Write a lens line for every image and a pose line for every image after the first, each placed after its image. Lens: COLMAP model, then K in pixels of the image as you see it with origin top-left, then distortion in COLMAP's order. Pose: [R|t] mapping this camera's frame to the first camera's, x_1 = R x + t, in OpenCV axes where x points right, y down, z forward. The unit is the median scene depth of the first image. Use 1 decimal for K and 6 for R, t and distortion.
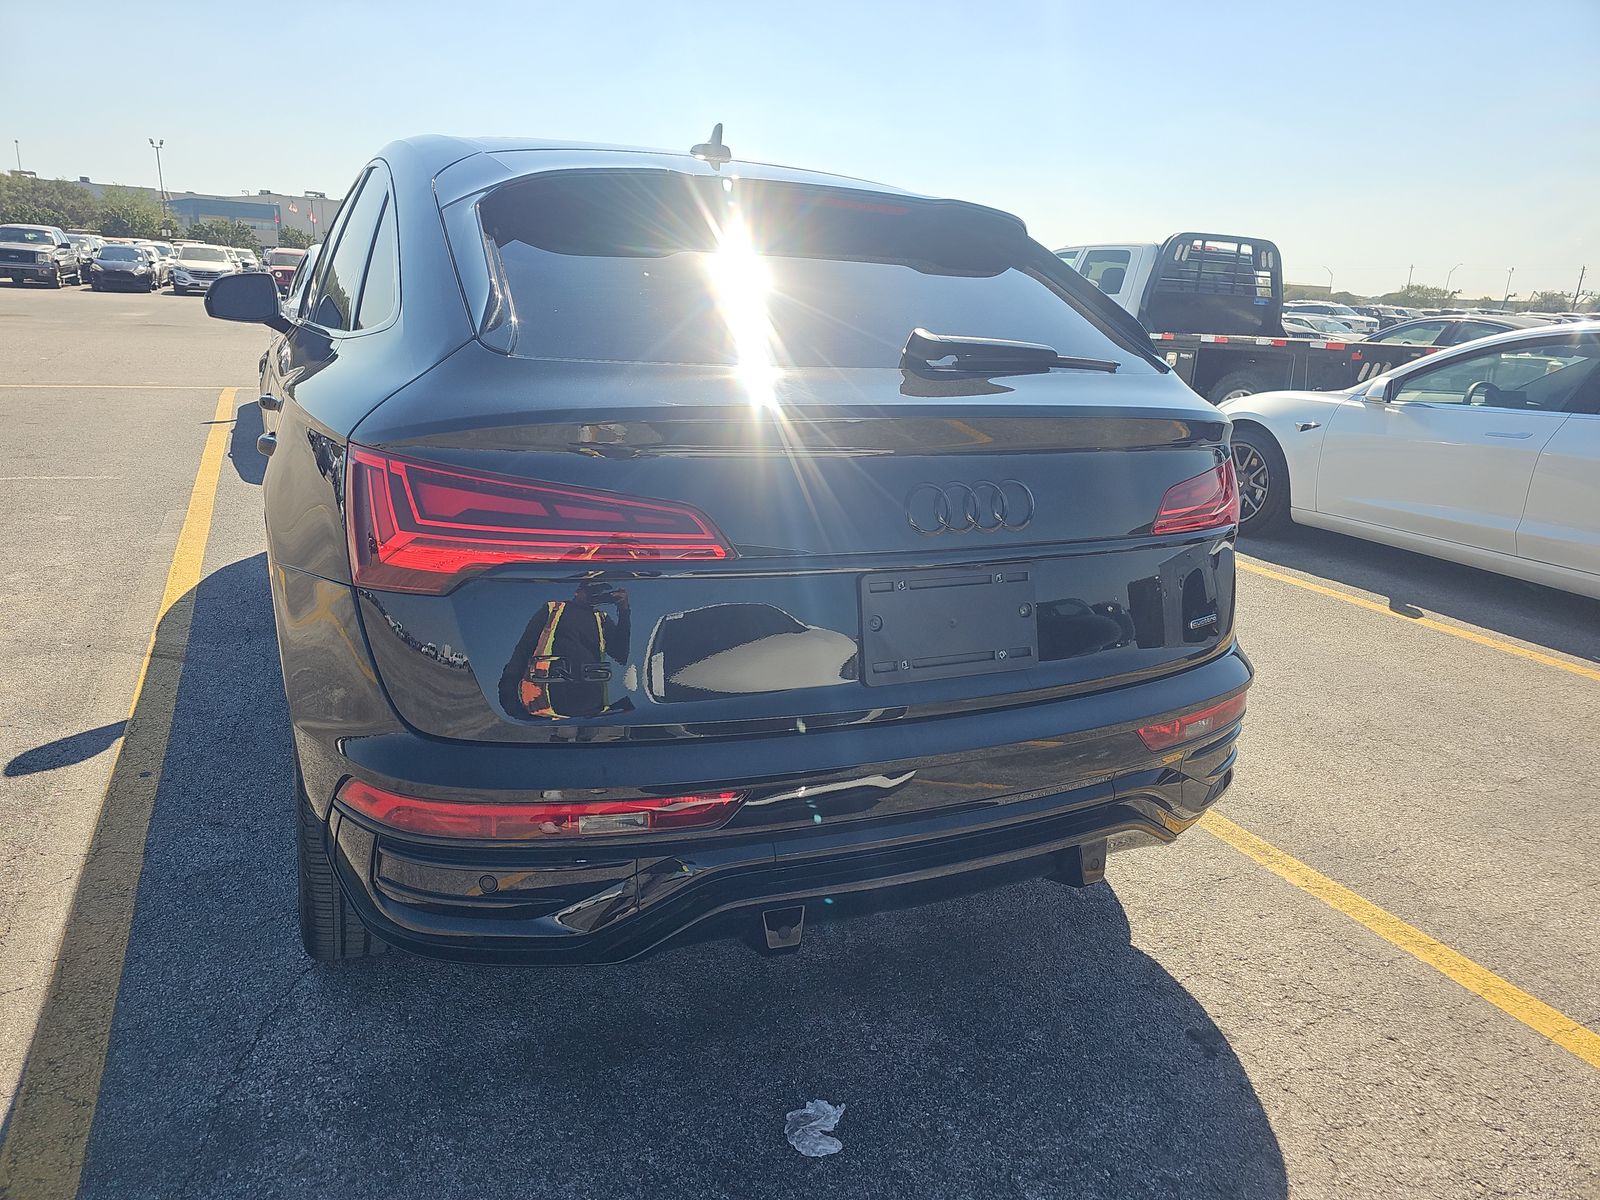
lens RADIAL K [[1076.3, 0, 800.0], [0, 1076.3, 600.0], [0, 0, 1]] dist [0.002013, -0.003366]
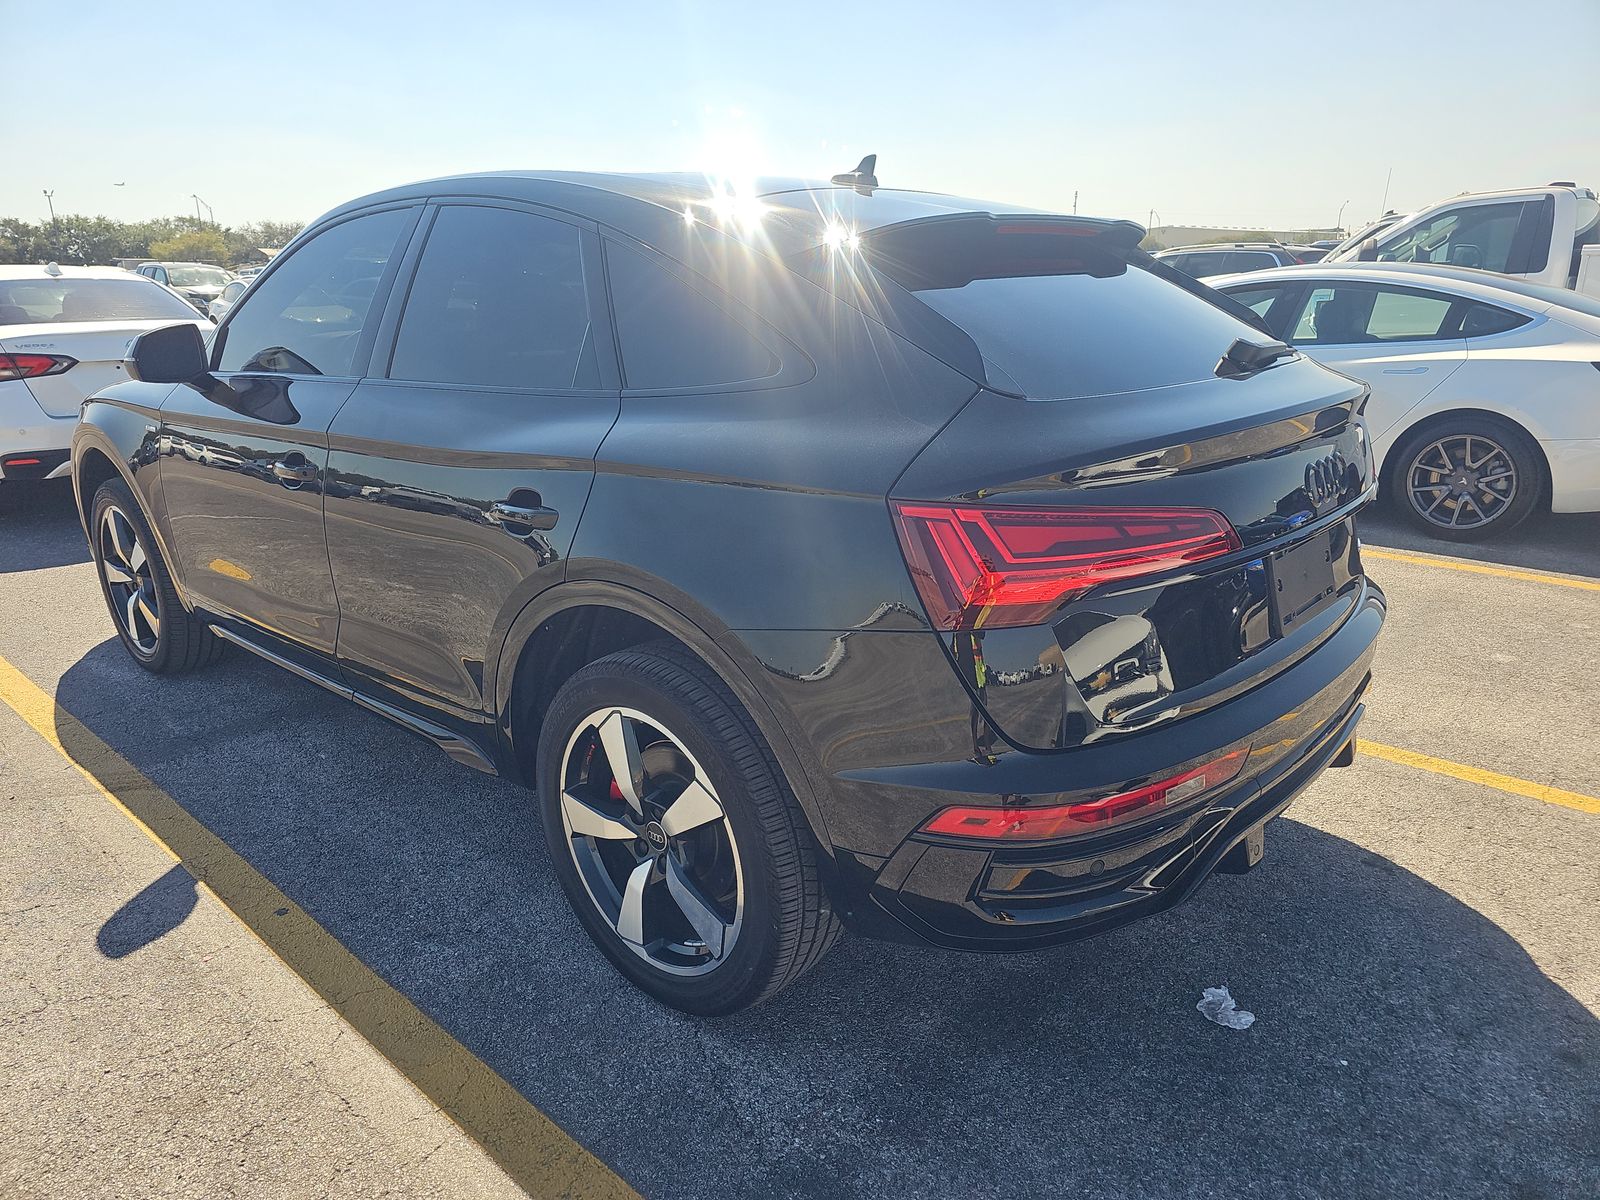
lens RADIAL K [[1085.4, 0, 759.8], [0, 1085.4, 611.3], [0, 0, 1]] dist [0.000836, -0.003593]
pose [[0.918938, -0.177807, 0.352047, -0.661387], [0.165778, 0.984065, 0.064293, -0.091073], [-0.357869, -0.000720, 0.933772, 0.042015]]
